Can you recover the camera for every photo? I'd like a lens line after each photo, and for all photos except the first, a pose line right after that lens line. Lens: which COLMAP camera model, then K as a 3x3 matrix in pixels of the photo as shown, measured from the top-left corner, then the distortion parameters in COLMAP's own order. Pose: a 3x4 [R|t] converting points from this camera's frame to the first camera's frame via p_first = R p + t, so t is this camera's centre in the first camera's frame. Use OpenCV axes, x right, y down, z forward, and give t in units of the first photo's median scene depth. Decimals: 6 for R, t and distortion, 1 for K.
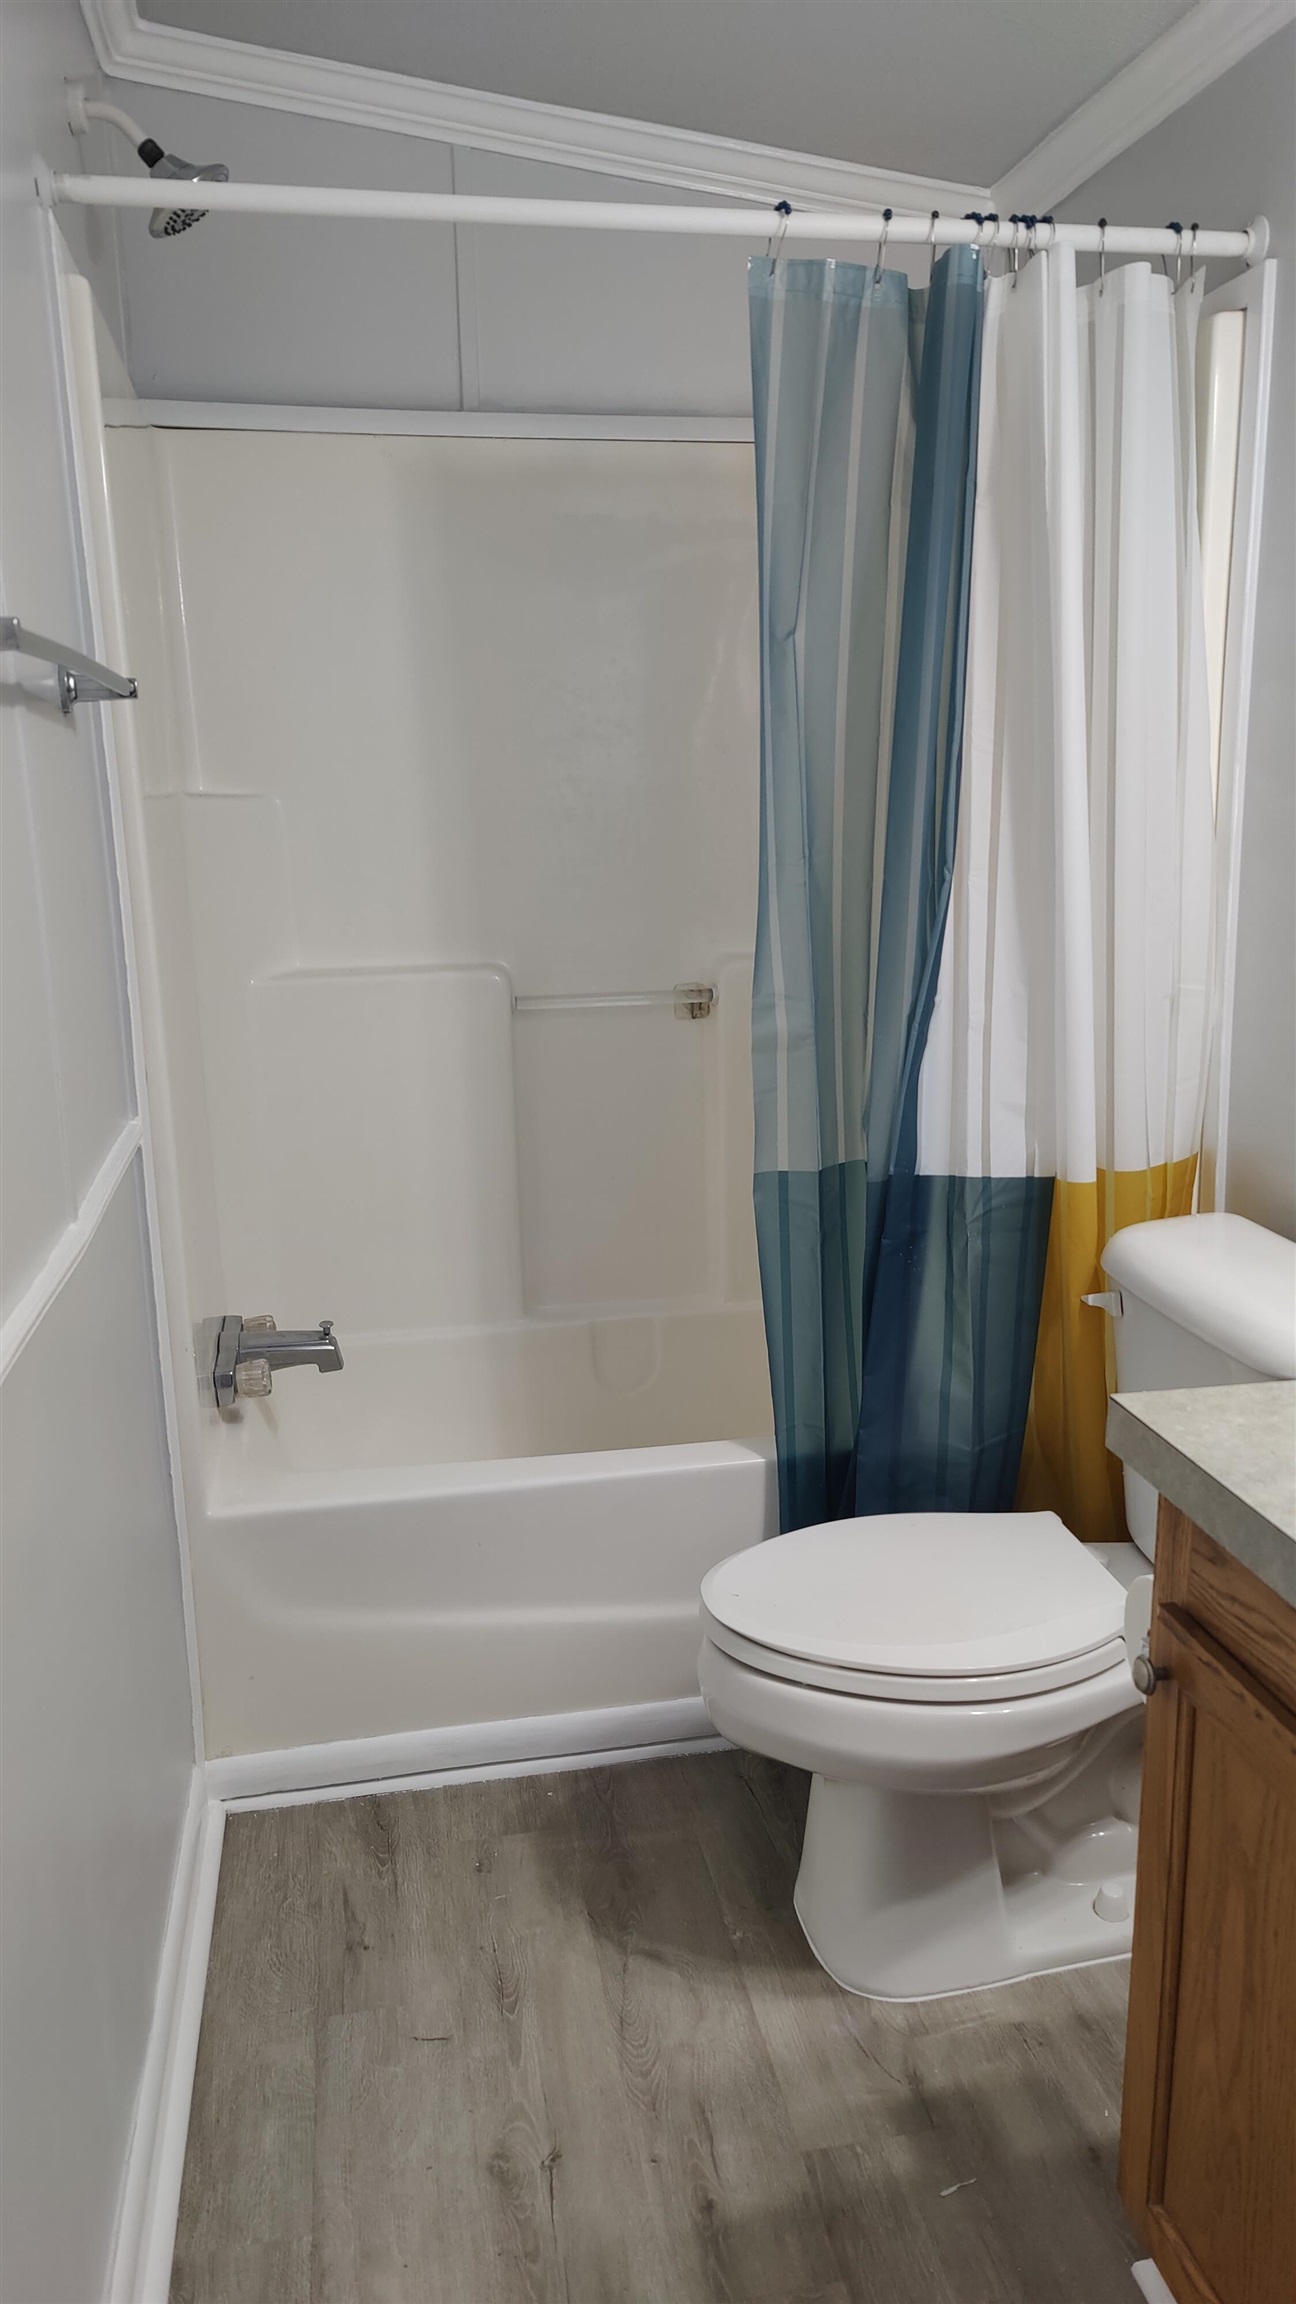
lens RADIAL K [[1592.8, 0, 647.0], [0, 1592.8, 1139.2], [0, 0, 1]] dist [-0.002410, 0.006146]
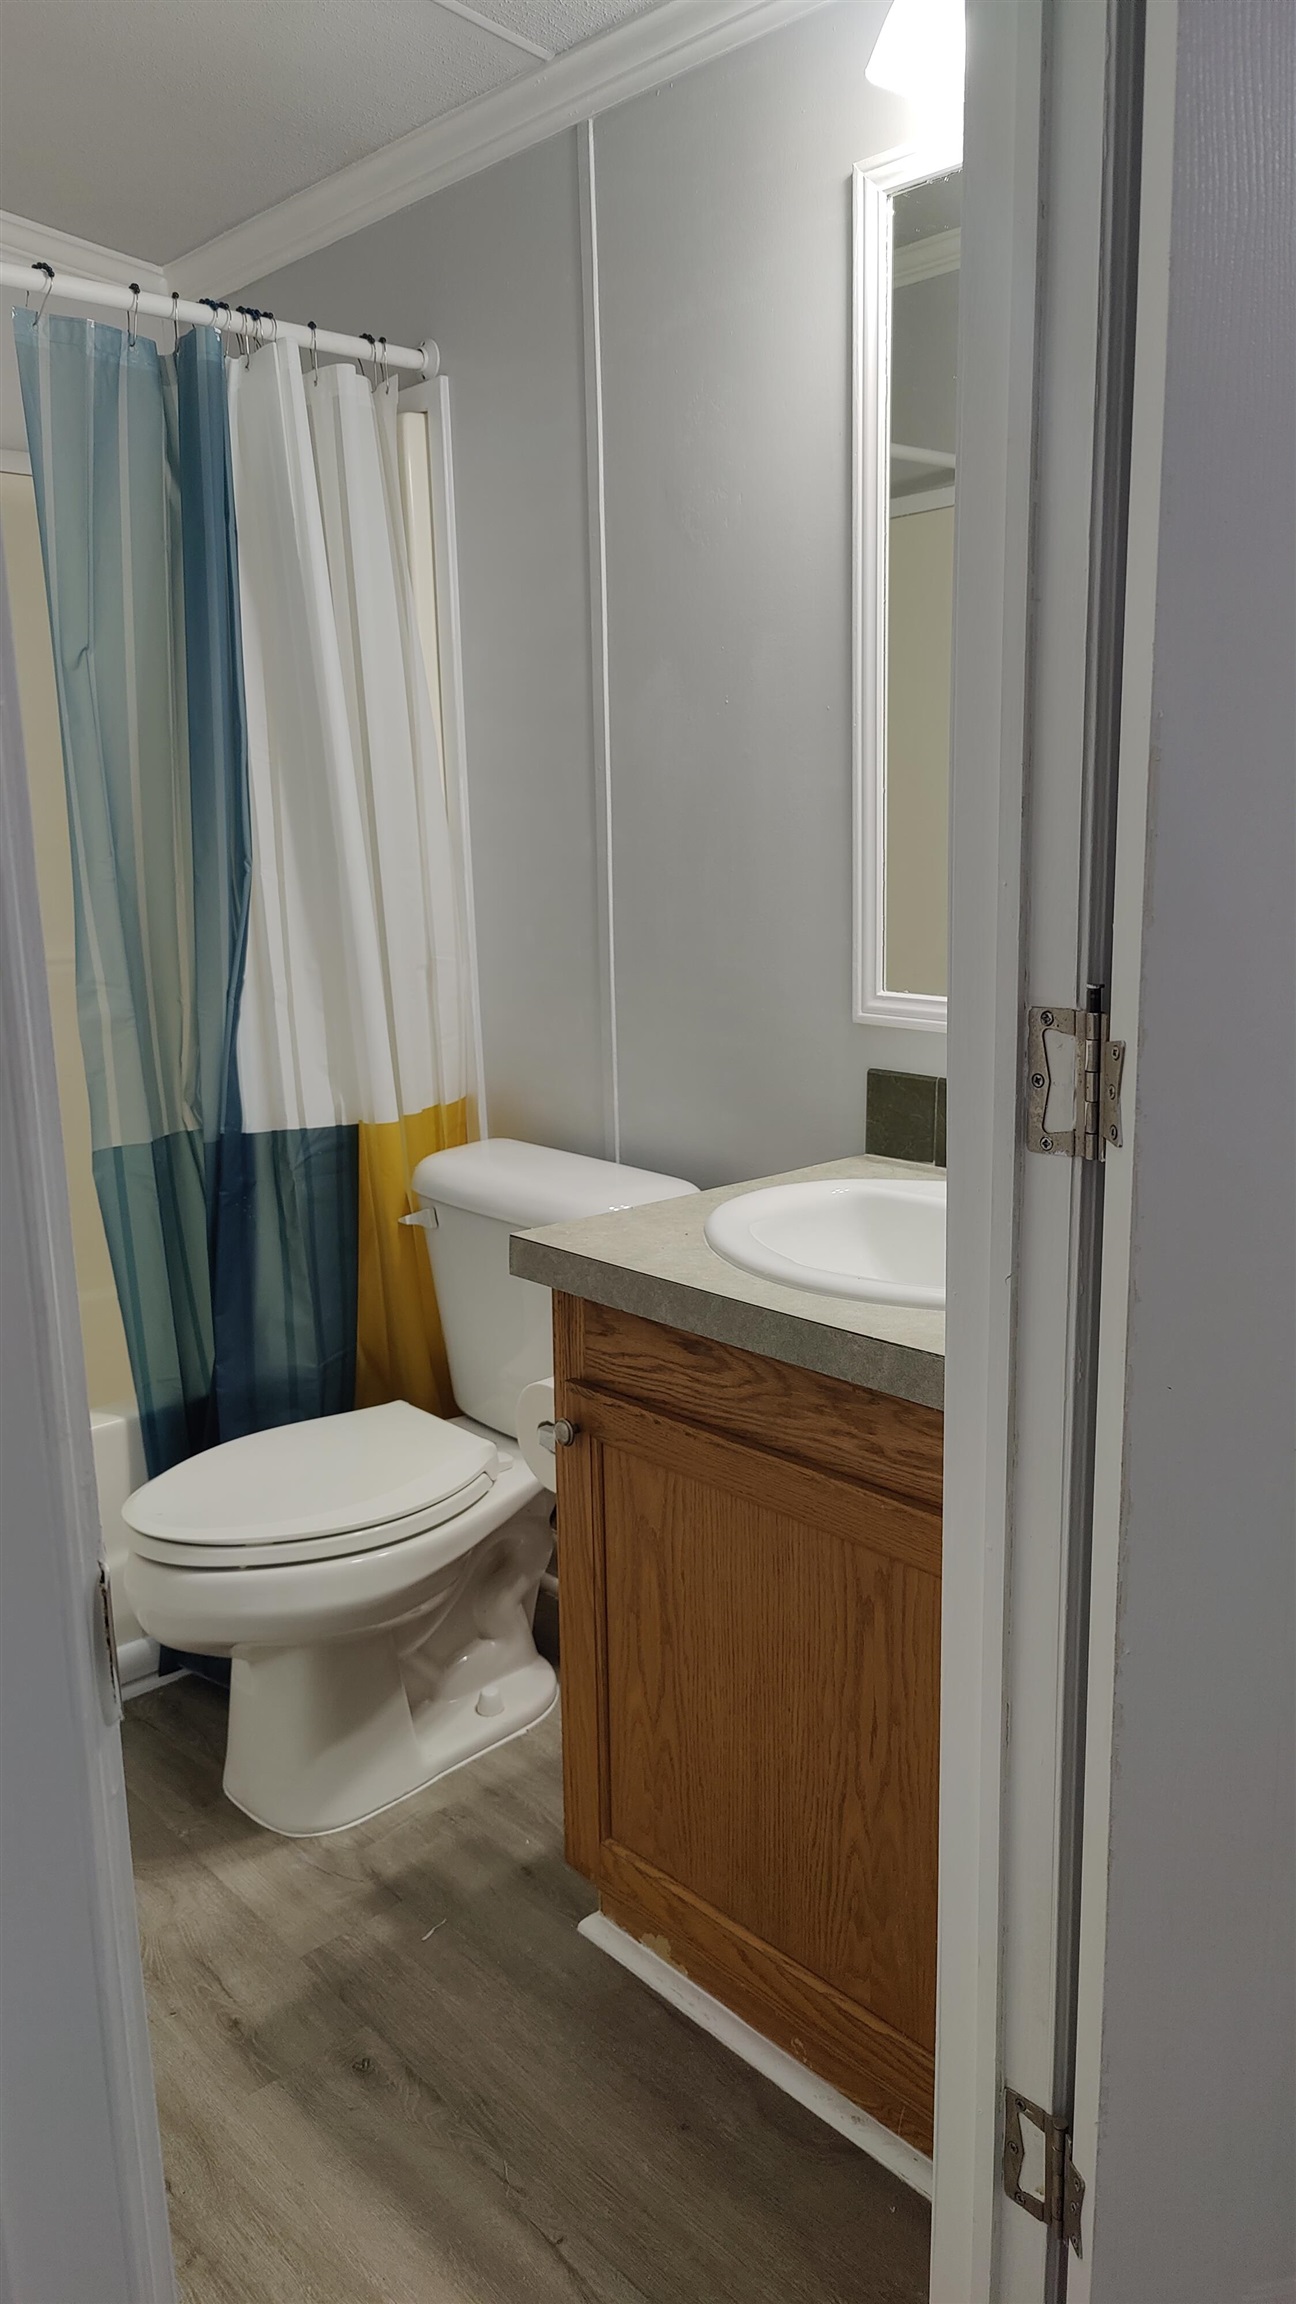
lens RADIAL K [[1592.8, 0, 647.0], [0, 1592.8, 1139.2], [0, 0, 1]] dist [-0.002410, 0.006146]
pose [[0.849581, -0.103190, 0.517267, -0.186264], [0.118795, 0.992914, 0.002964, 0.061966], [-0.513907, 0.058930, 0.855819, -0.123956]]
